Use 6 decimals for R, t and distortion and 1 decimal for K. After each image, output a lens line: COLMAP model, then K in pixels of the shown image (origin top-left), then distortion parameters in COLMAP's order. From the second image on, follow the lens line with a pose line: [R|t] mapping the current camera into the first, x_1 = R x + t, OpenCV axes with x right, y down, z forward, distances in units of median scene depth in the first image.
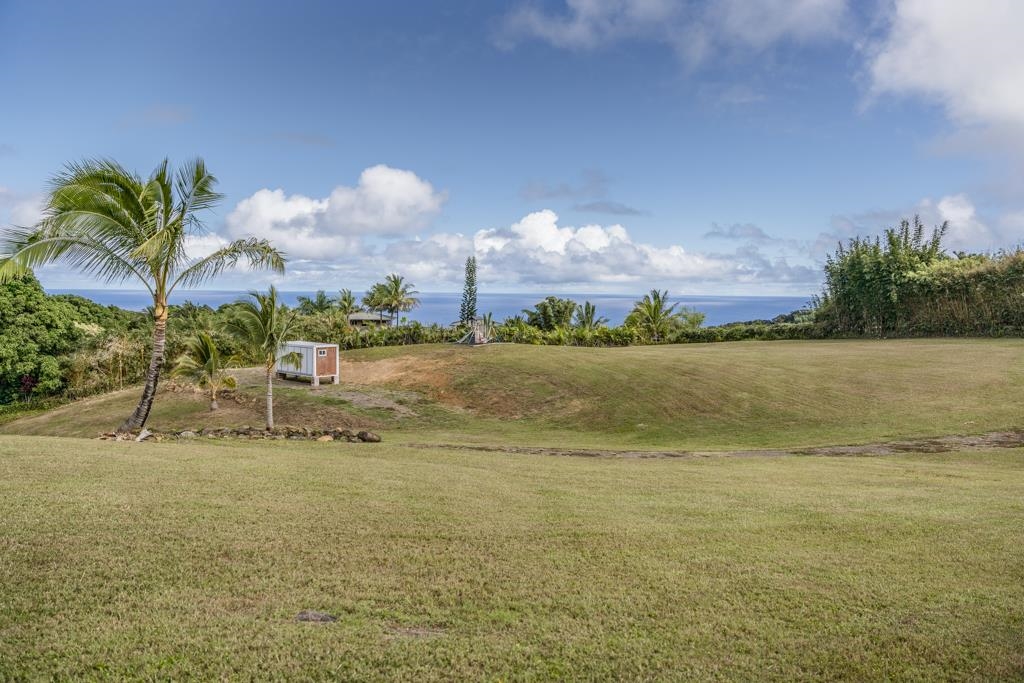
lens RADIAL K [[678.2, 0, 512.0], [0, 678.2, 341.5], [0, 0, 1]] dist [-0.011462, 0.006953]
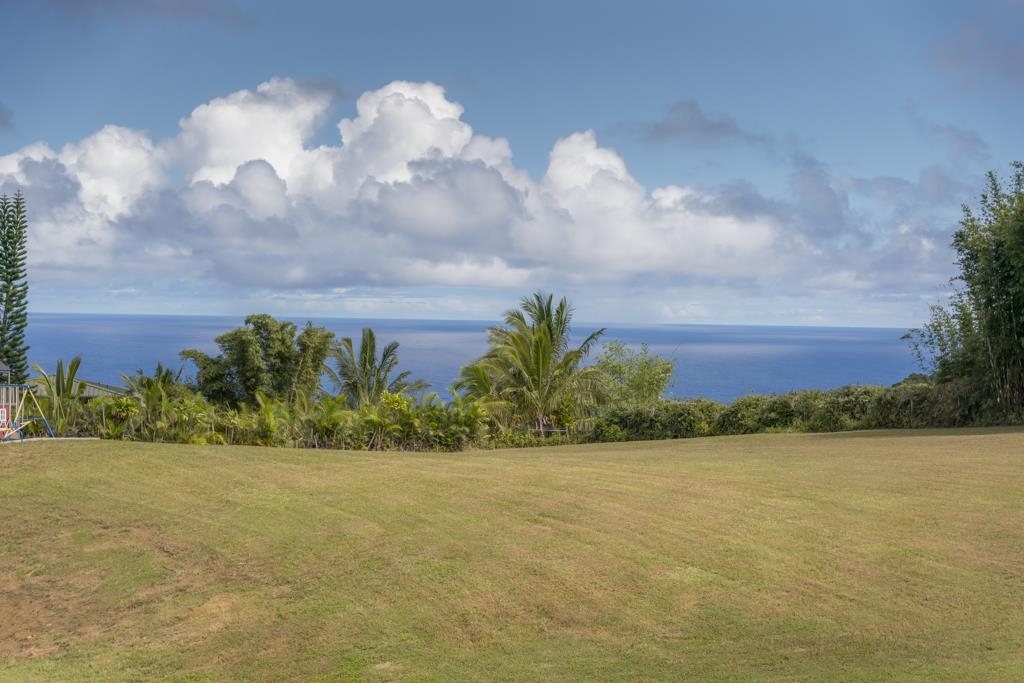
lens RADIAL K [[1828.1, 0, 512.0], [0, 1828.1, 341.5], [0, 0, 1]] dist [0.031773, 0.174659]
pose [[0.987210, 0.004643, 0.159355, 0.069211], [0.004542, 0.998351, -0.057225, 0.008351], [-0.159357, 0.057217, 0.985561, 0.046118]]
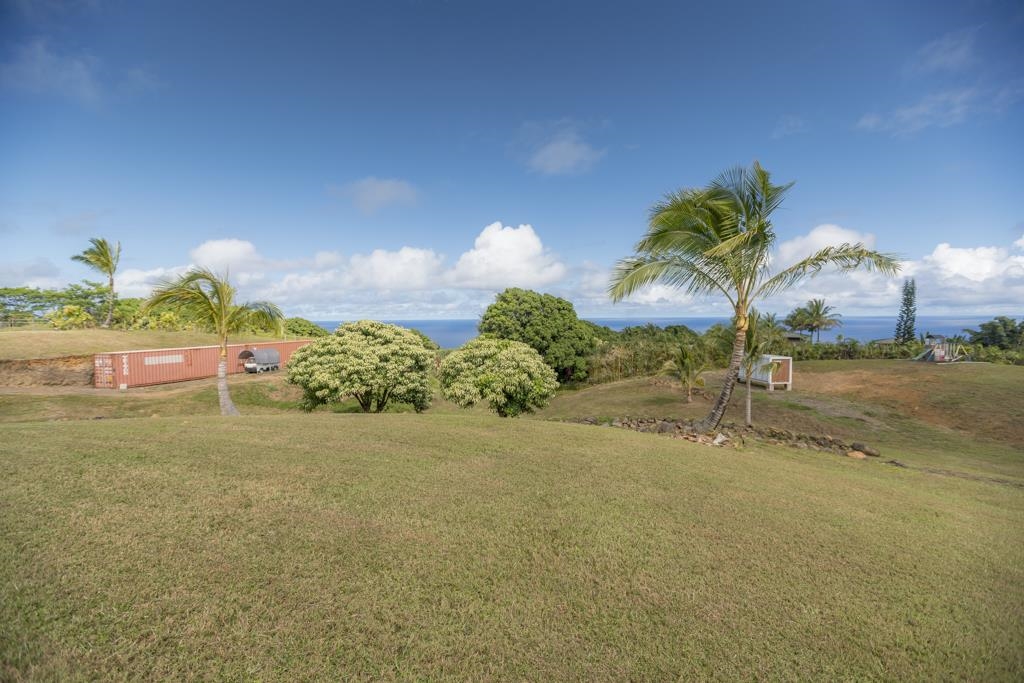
lens RADIAL K [[455.1, 0, 504.5], [0, 455.1, 338.0], [0, 0, 1]] dist [0.000239, -0.007851]
pose [[0.745916, 0.013230, -0.665908, -0.095586], [-0.032909, 0.999314, -0.017010, 0.000955], [0.665226, 0.034603, 0.745839, 0.070232]]
